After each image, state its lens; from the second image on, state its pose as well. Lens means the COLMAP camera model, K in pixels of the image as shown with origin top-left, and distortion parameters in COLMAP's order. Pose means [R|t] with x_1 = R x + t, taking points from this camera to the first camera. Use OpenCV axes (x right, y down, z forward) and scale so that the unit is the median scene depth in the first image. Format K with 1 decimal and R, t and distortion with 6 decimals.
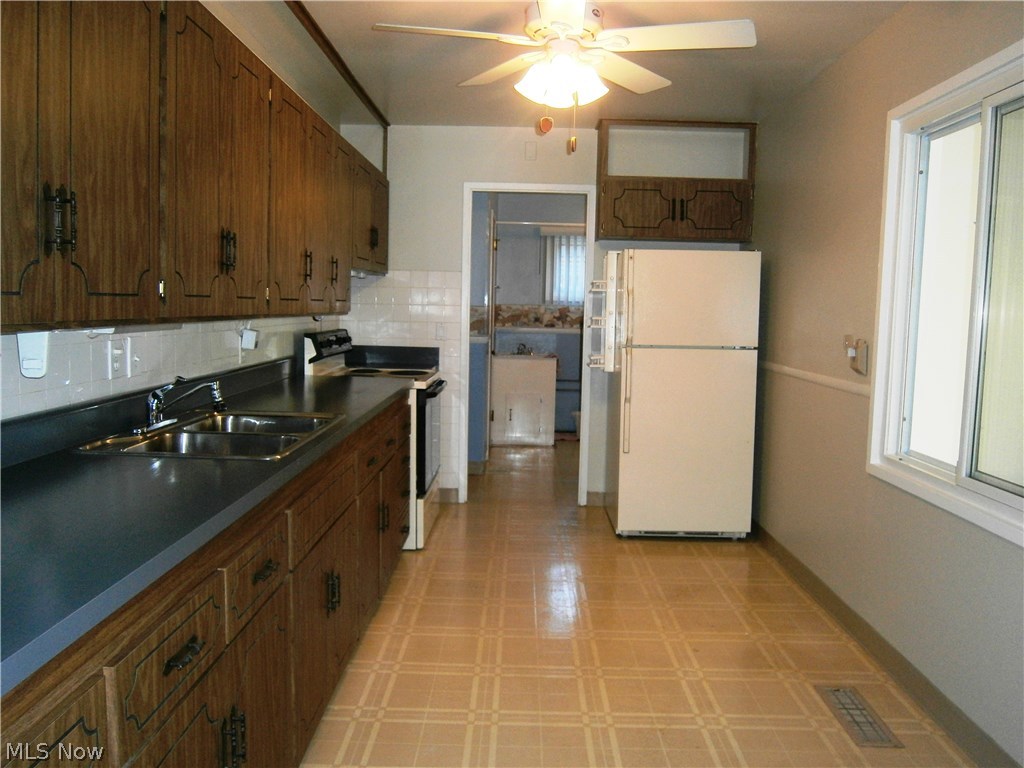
lens RADIAL K [[835.7, 0, 512.4], [0, 835.7, 381.9], [0, 0, 1]] dist [-0.008393, -0.001804]
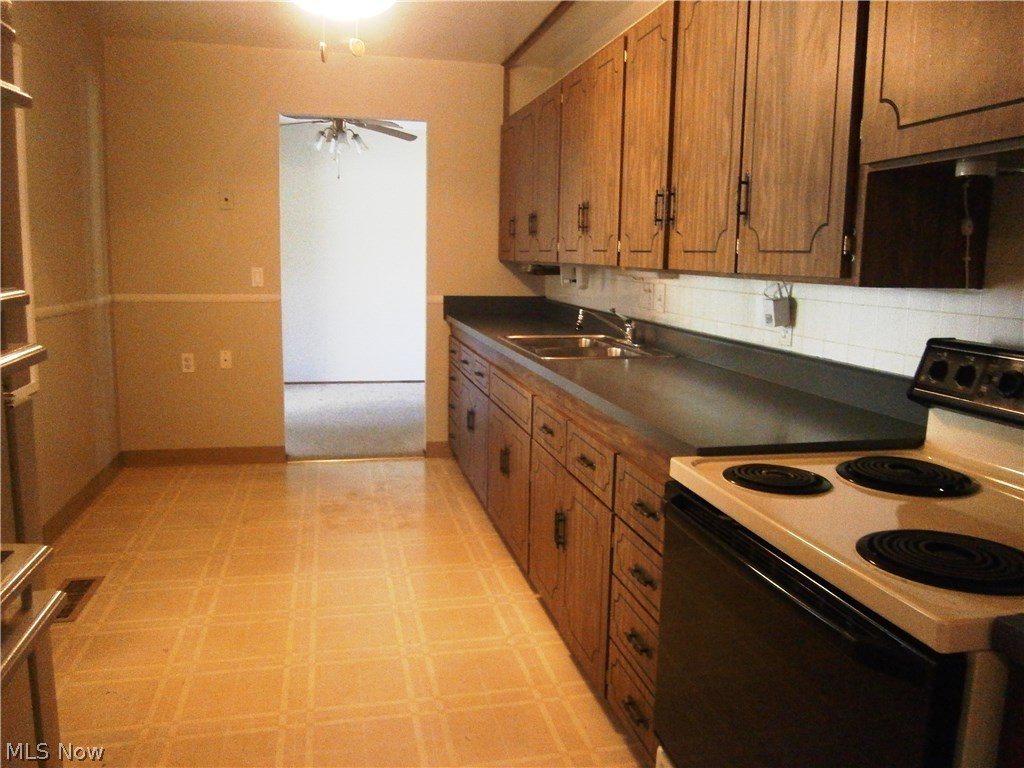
lens RADIAL K [[835.7, 0, 511.9], [0, 835.7, 381.9], [0, 0, 1]] dist [-0.008393, -0.001804]
pose [[-0.971337, -0.000817, -0.237706, 0.085233], [-0.058204, 0.970371, 0.234505, -0.169196], [0.230471, 0.241618, -0.942605, 1.891126]]
